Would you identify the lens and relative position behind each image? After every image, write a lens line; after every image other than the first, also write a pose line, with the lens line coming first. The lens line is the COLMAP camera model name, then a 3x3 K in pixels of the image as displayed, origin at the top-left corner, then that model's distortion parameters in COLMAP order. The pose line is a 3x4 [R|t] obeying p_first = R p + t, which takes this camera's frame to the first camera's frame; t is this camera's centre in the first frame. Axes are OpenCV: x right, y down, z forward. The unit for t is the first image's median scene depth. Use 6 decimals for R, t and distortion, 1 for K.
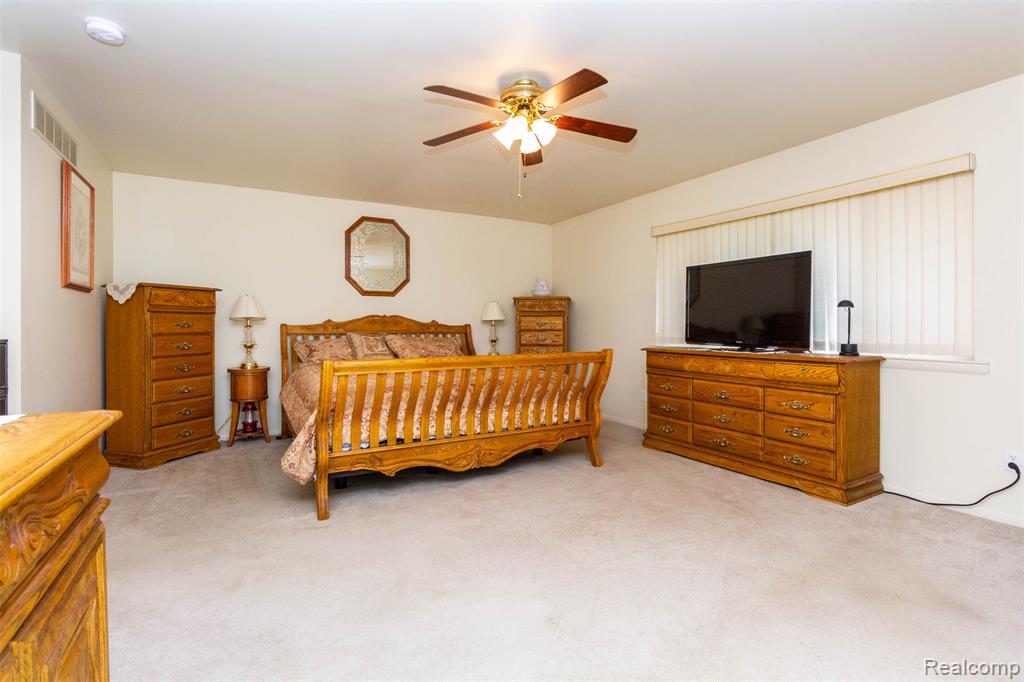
lens RADIAL K [[477.4, 0, 508.3], [0, 477.4, 337.8], [0, 0, 1]] dist [0.000282, 0.000114]
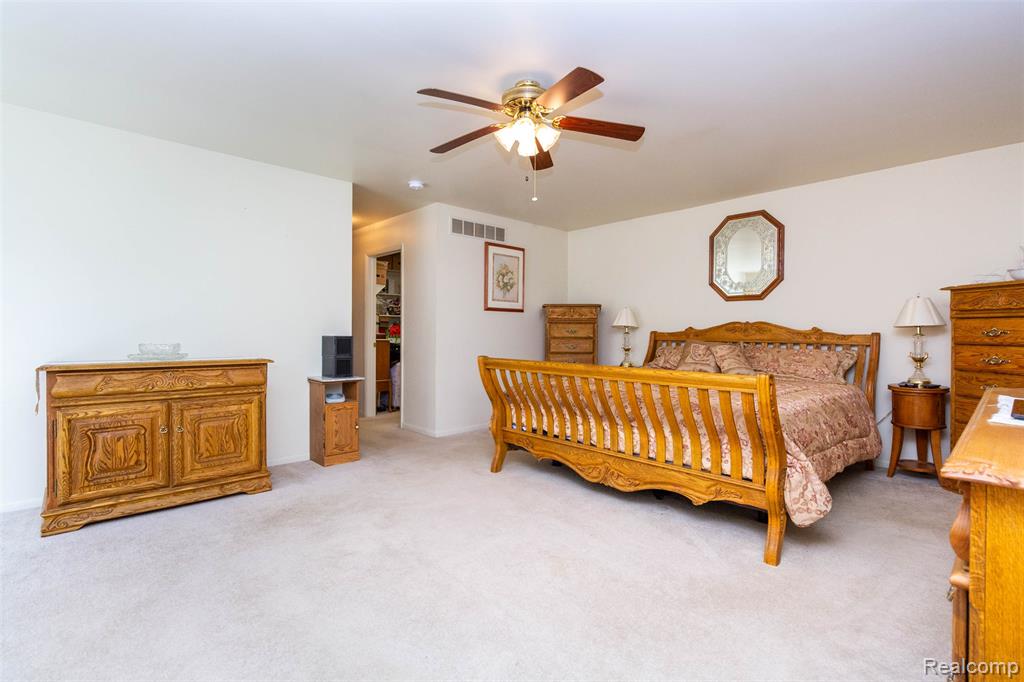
lens RADIAL K [[477.4, 0, 508.3], [0, 477.4, 337.8], [0, 0, 1]] dist [0.000282, 0.000114]
pose [[0.239060, 0.014630, -0.970895, 0.506541], [-0.034195, 0.999393, 0.006640, -0.009271], [0.970403, 0.031613, 0.239415, 0.375360]]
